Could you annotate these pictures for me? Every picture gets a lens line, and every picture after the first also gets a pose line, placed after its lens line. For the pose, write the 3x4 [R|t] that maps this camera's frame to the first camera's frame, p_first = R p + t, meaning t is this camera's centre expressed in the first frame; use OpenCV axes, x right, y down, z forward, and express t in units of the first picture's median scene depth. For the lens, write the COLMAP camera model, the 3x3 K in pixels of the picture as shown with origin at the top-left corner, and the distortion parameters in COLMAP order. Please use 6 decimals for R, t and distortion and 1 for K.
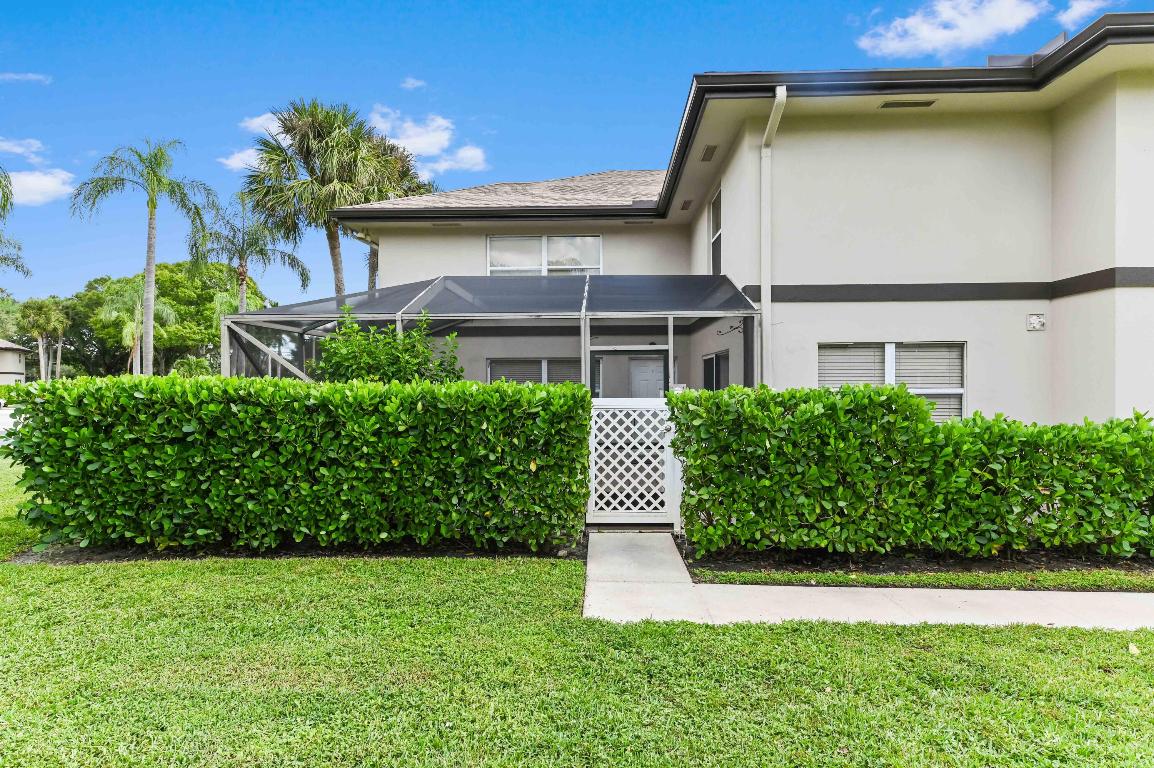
lens RADIAL K [[604.5, 0, 581.3], [0, 604.5, 379.7], [0, 0, 1]] dist [0.025902, 0.000577]
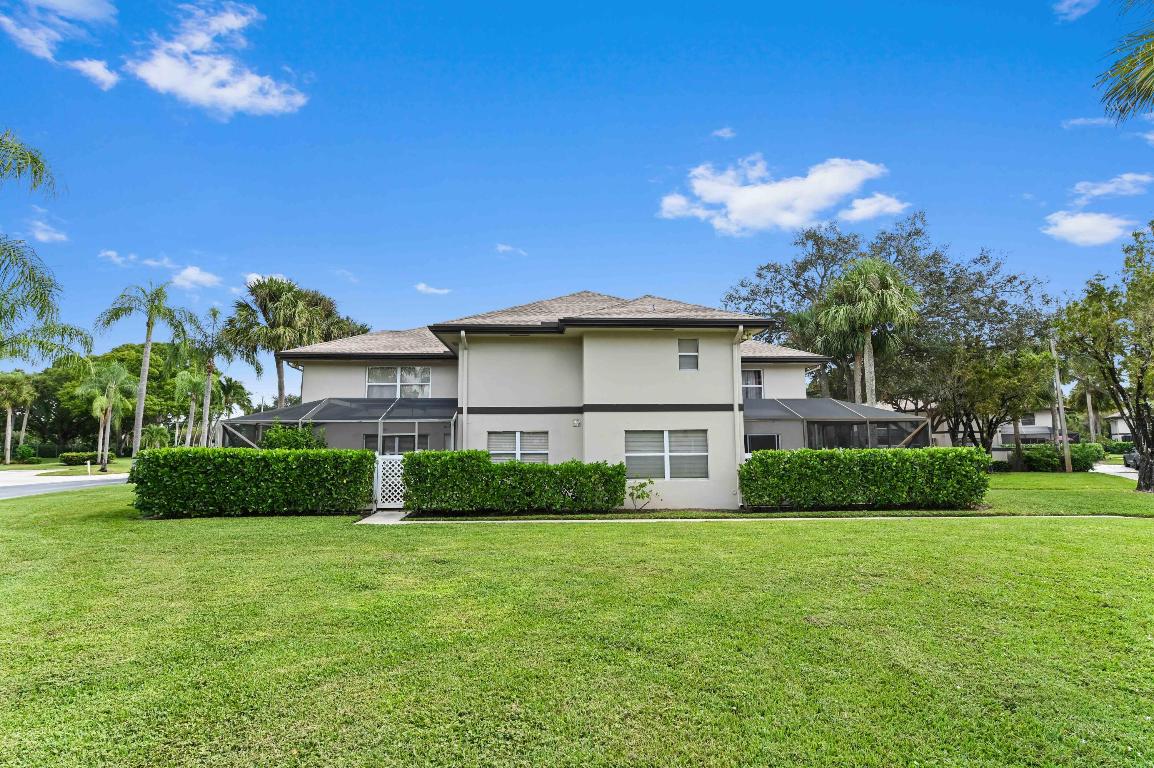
lens RADIAL K [[564.6, 0, 572.3], [0, 564.6, 383.3], [0, 0, 1]] dist [0.032053, 0.000114]
pose [[0.996486, 0.008789, 0.083303, 0.586510], [-0.000066, 0.994563, -0.104141, -0.020406], [-0.083765, 0.103769, 0.991068, -1.337710]]
